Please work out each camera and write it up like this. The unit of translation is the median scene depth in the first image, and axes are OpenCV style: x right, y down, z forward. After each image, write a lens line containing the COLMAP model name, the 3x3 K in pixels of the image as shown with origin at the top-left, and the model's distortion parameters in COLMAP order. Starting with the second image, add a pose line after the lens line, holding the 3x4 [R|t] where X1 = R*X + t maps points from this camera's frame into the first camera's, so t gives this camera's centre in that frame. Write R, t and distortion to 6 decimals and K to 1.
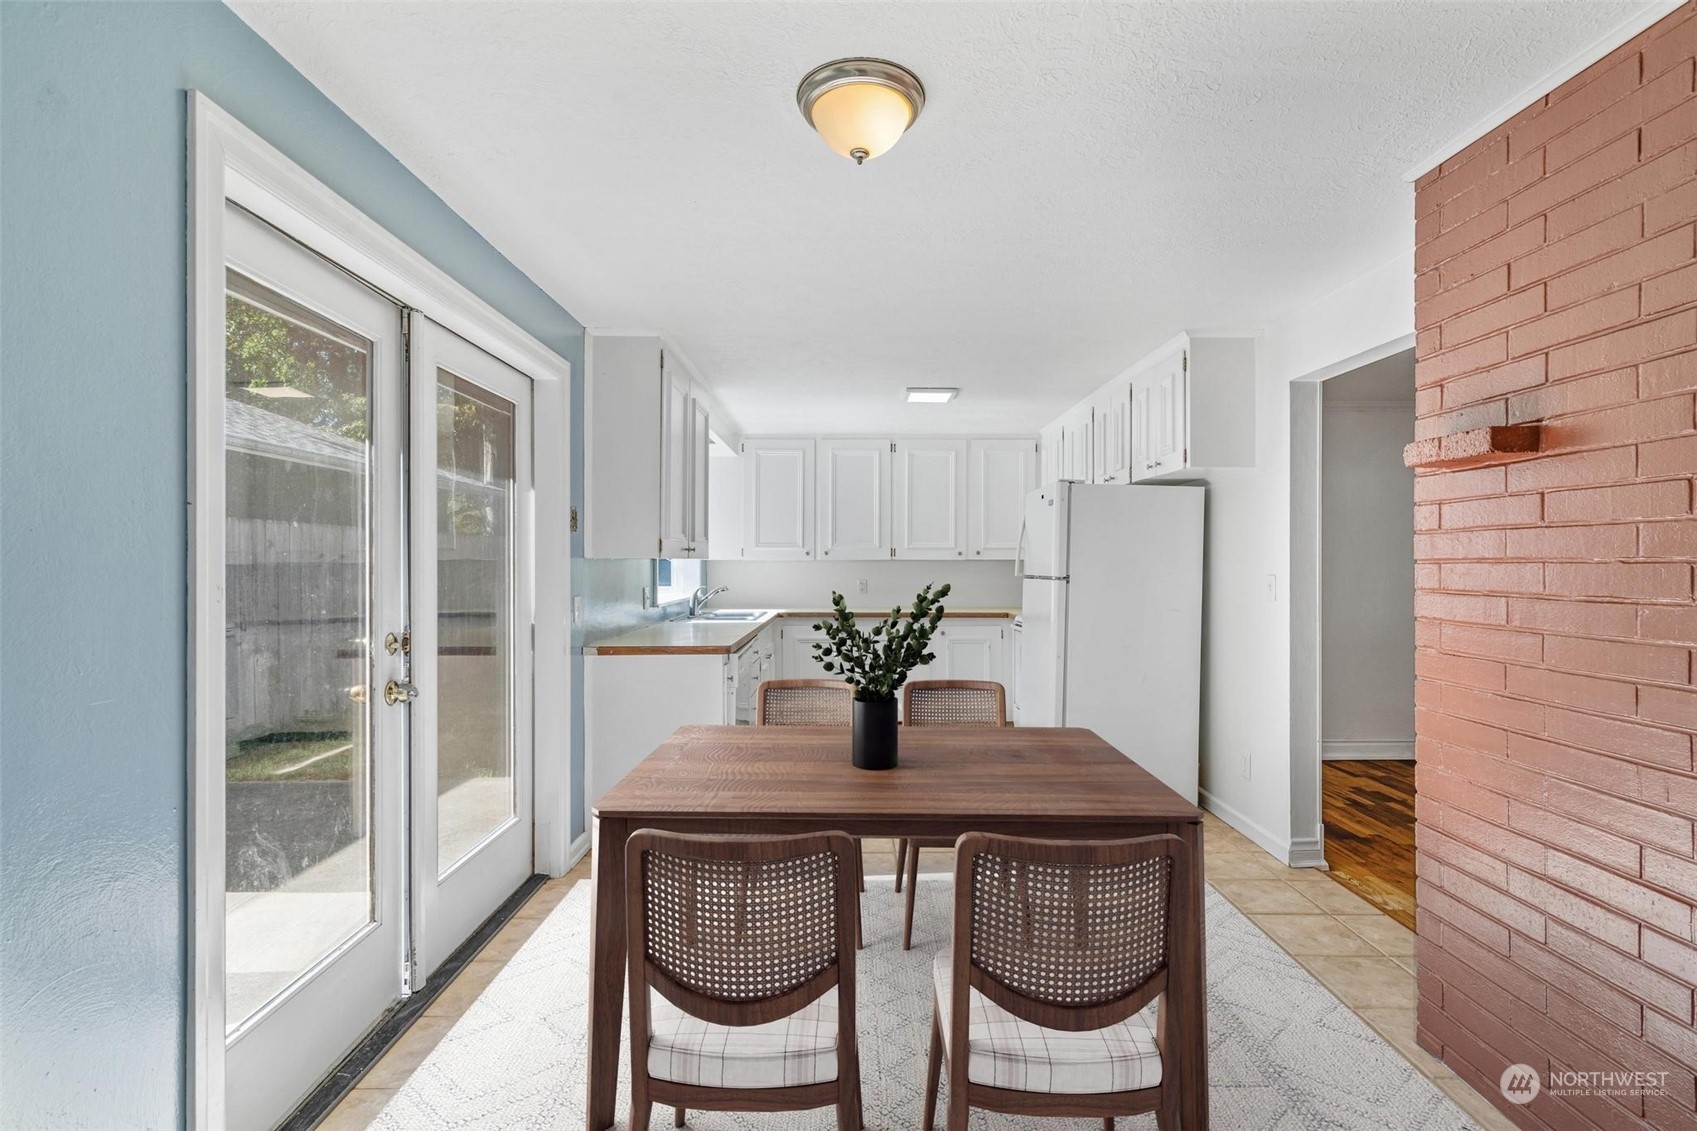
lens RADIAL K [[790.1, 0, 853.4], [0, 790.1, 560.9], [0, 0, 1]] dist [-0.002801, -0.000015]
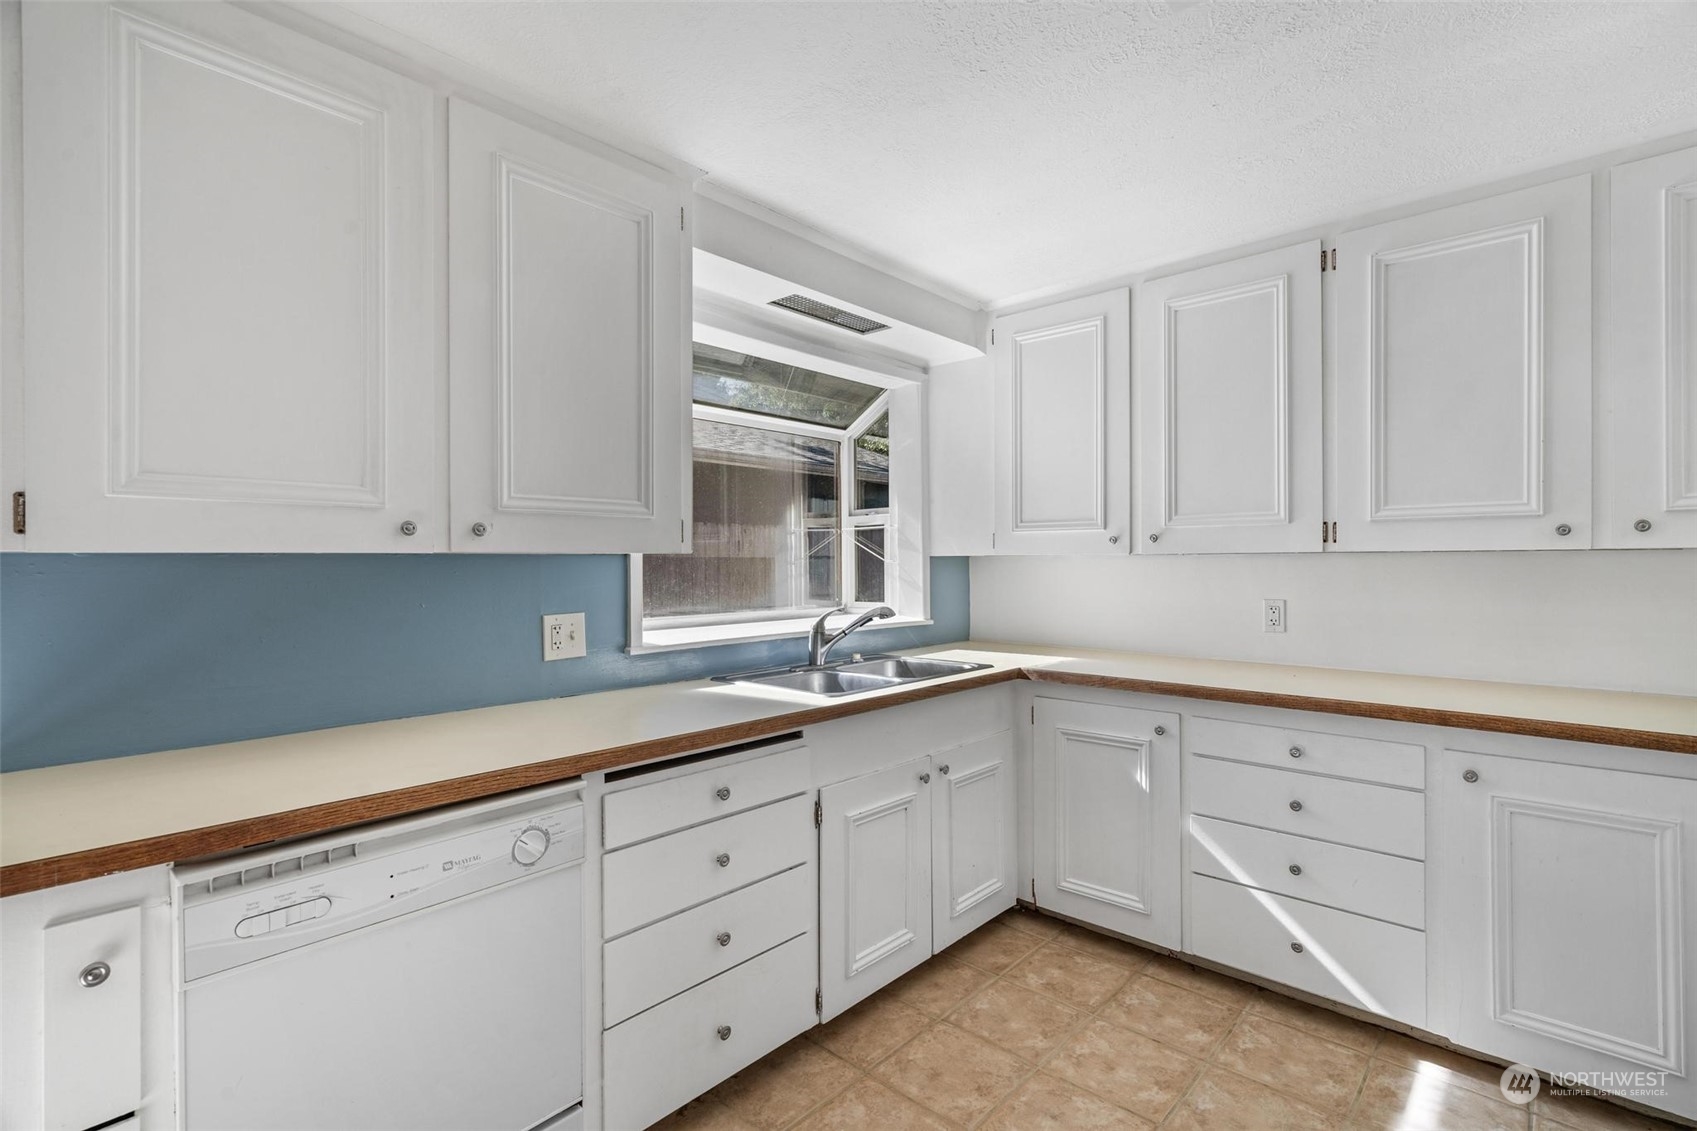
lens RADIAL K [[774.2, 0, 854.8], [0, 774.2, 564.4], [0, 0, 1]] dist [-0.013992, 0.002849]
pose [[0.735290, -0.002381, -0.677749, 0.136044], [0.007138, 0.999966, 0.004232, 0.001501], [0.677715, -0.007950, 0.735282, 0.579483]]
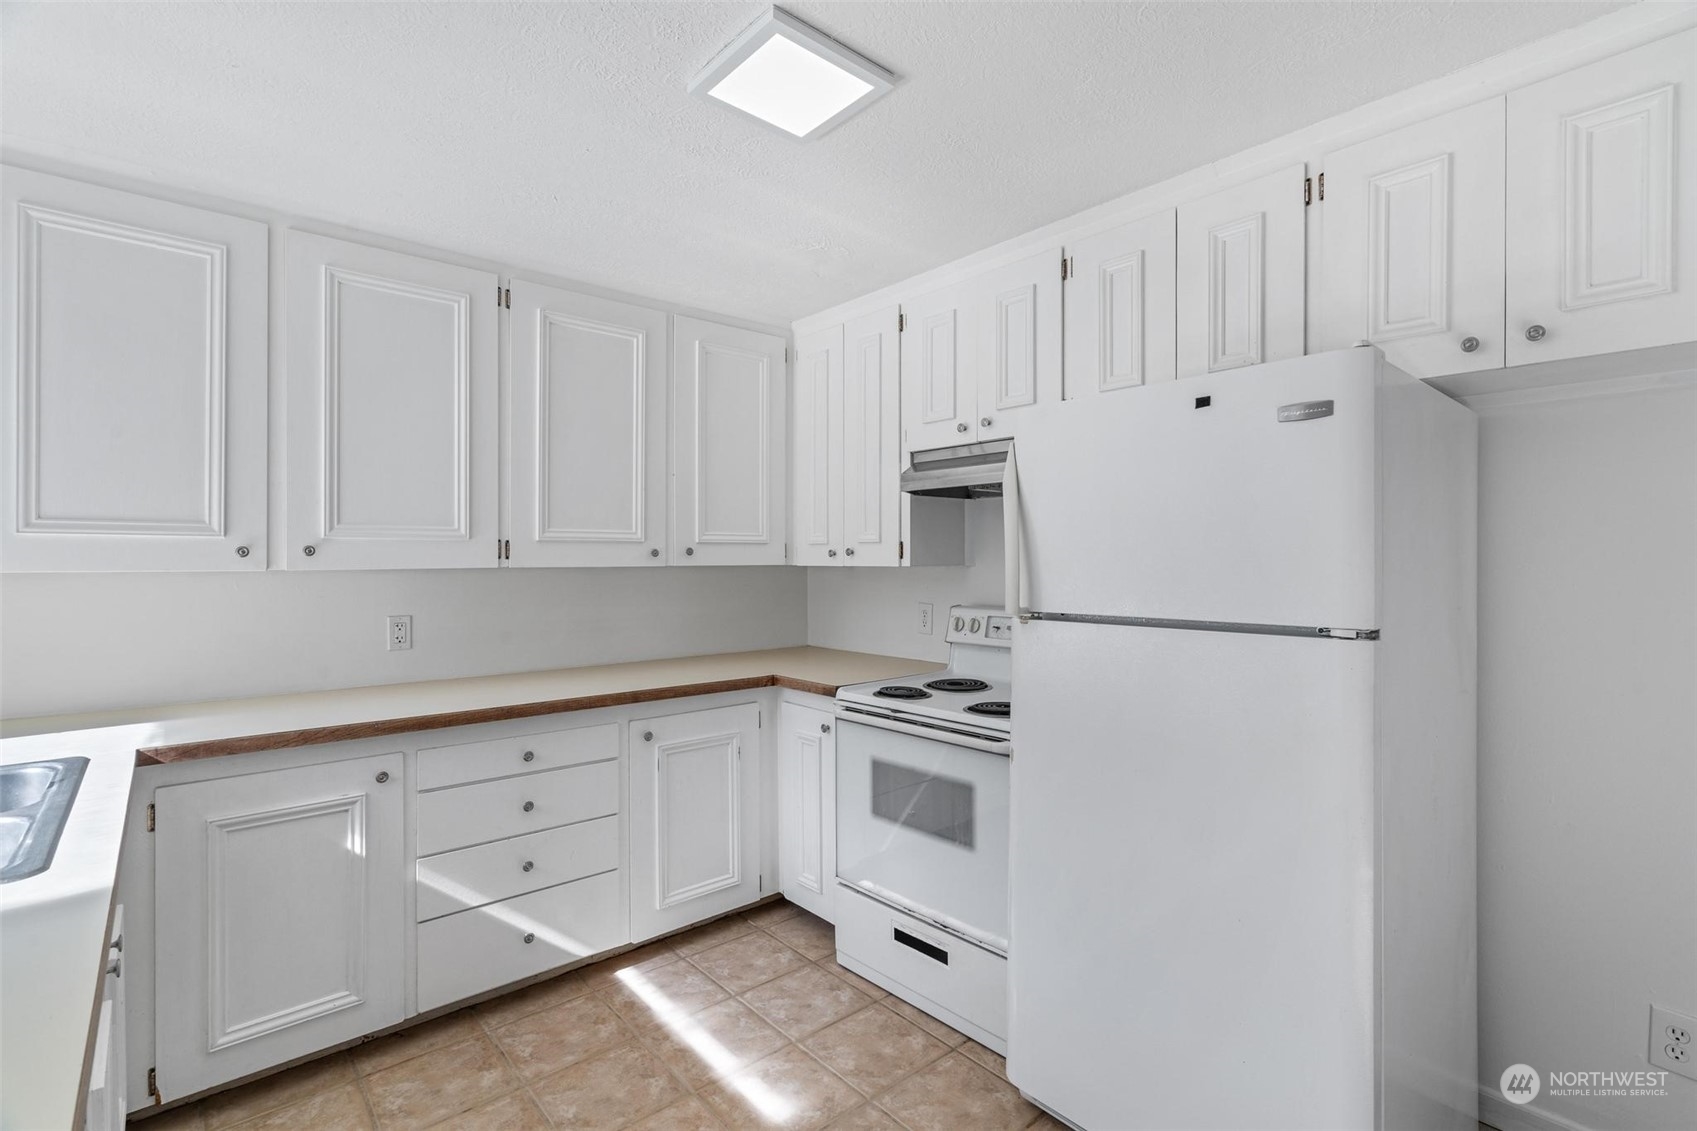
lens RADIAL K [[774.2, 0, 856.6], [0, 774.2, 560.0], [0, 0, 1]] dist [-0.013992, 0.002849]
pose [[0.755280, -0.003288, 0.655394, -0.076262], [0.000360, 0.999989, 0.004602, -0.007328], [-0.655402, -0.003240, 0.755273, 0.584276]]
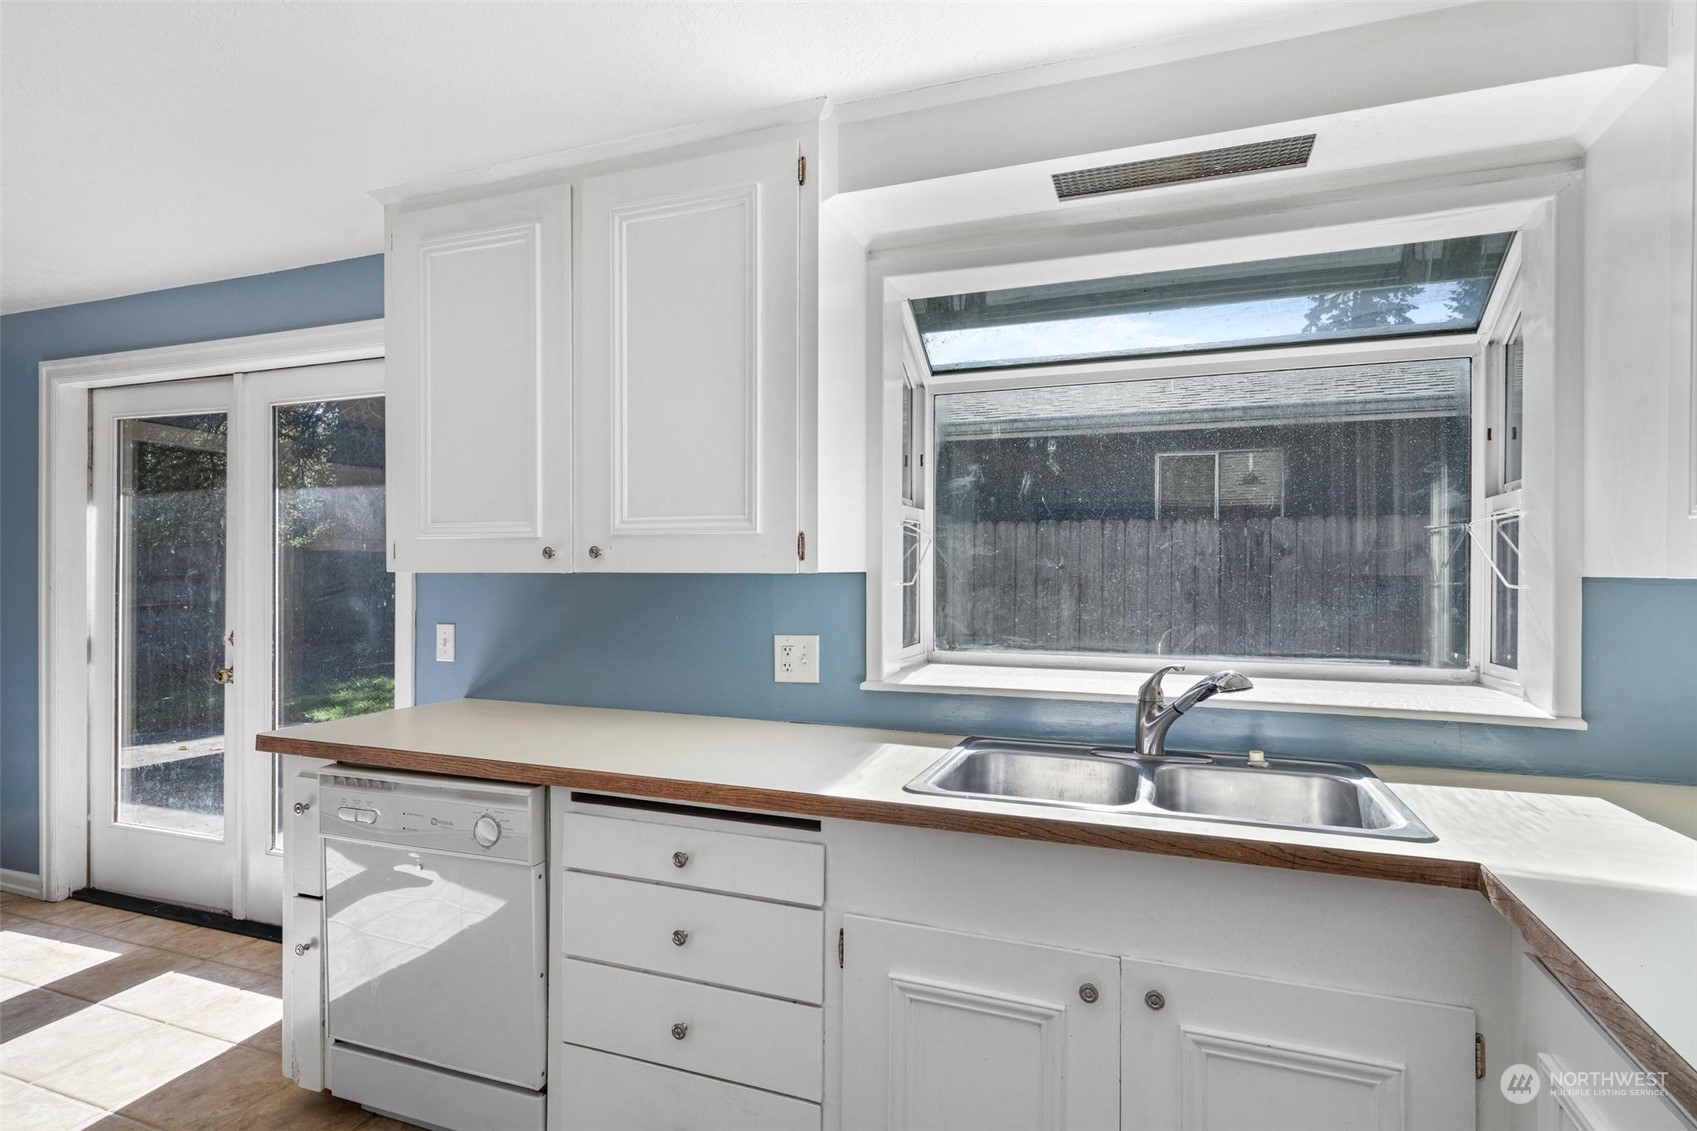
lens RADIAL K [[860.3, 0, 847.8], [0, 860.3, 574.6], [0, 0, 1]] dist [0.002938, -0.000437]
pose [[-0.355131, 0.001565, -0.934815, 0.139197], [-0.002478, 0.999994, 0.002616, -0.002628], [0.934813, 0.003245, -0.355125, 0.897720]]
